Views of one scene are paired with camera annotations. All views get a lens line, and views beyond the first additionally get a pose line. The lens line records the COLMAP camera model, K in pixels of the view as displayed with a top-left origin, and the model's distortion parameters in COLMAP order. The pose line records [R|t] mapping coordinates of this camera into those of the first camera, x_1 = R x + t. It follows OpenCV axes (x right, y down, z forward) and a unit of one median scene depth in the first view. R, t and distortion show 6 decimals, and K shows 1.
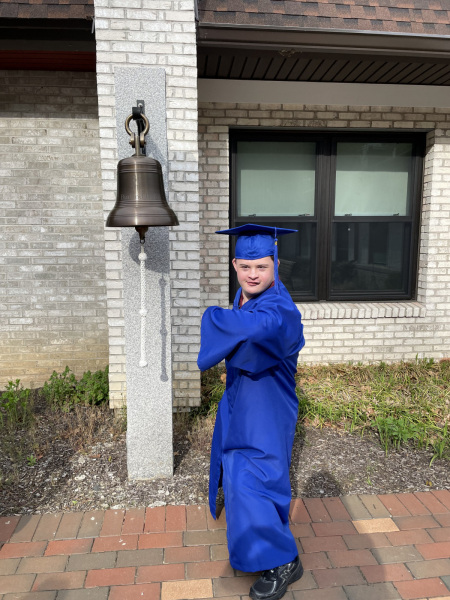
lens RADIAL K [[454.7, 0, 221.0], [0, 454.7, 302.6], [0, 0, 1]] dist [0.075701, -0.093012]
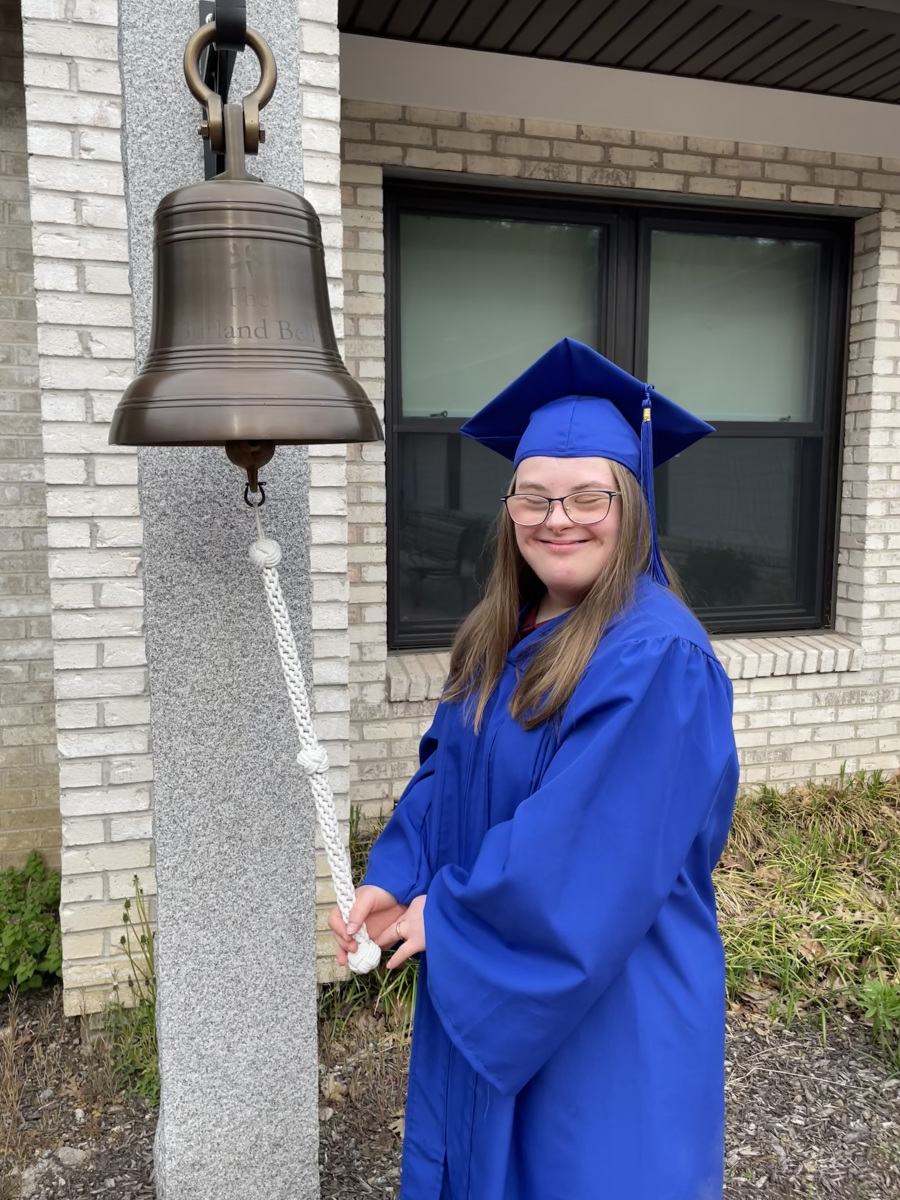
lens RADIAL K [[1003.9, 0, 451.0], [0, 1003.9, 592.9], [0, 0, 1]] dist [0.060276, -0.074164]
pose [[0.979919, -0.019406, 0.198451, -0.096854], [0.022692, 0.999640, -0.014296, -0.036846], [-0.198102, 0.018512, 0.980007, 0.216039]]
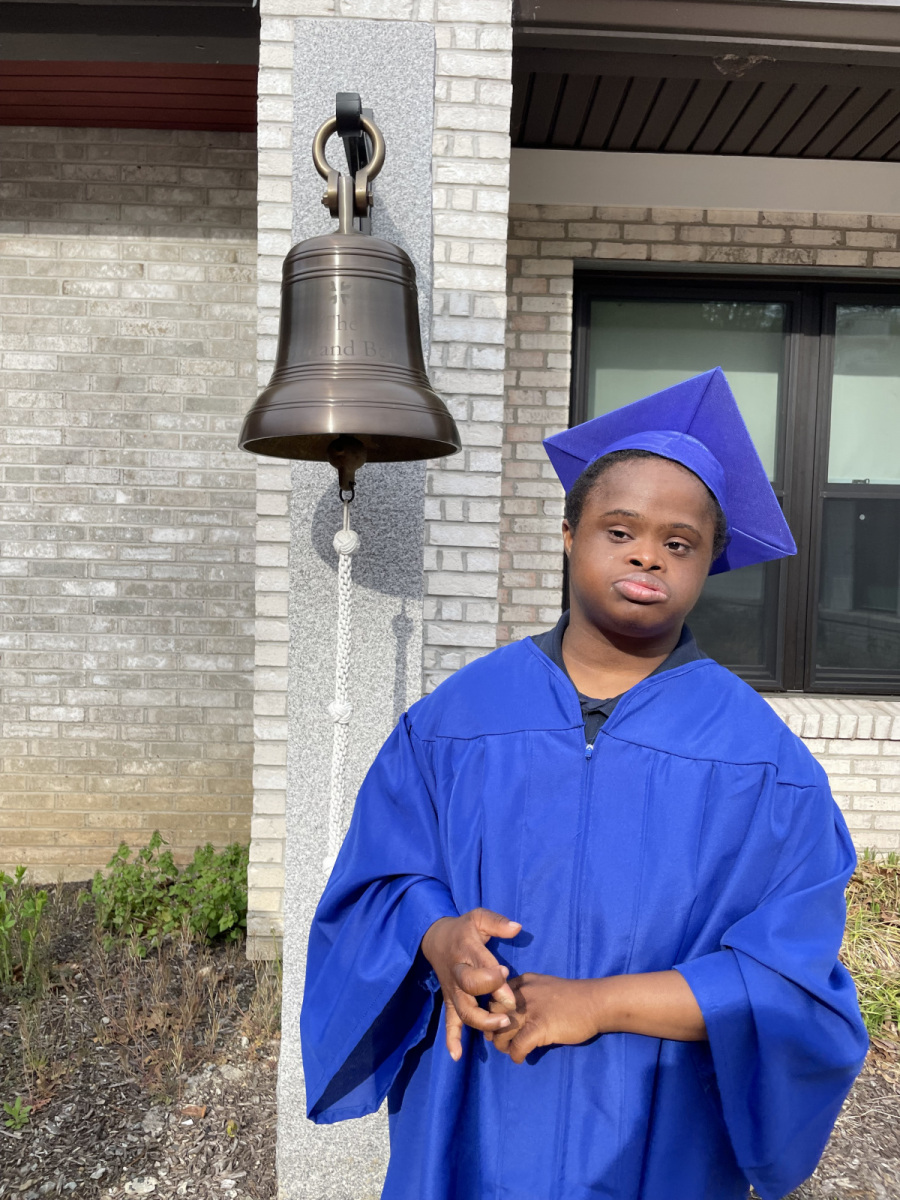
lens RADIAL K [[909.4, 0, 450.8], [0, 909.4, 605.4], [0, 0, 1]] dist [0.075701, -0.093012]
pose [[0.997187, 0.031304, -0.068102, -0.028052], [-0.036925, 0.995873, -0.082908, -0.001595], [0.065226, 0.085189, 0.994228, 0.198155]]
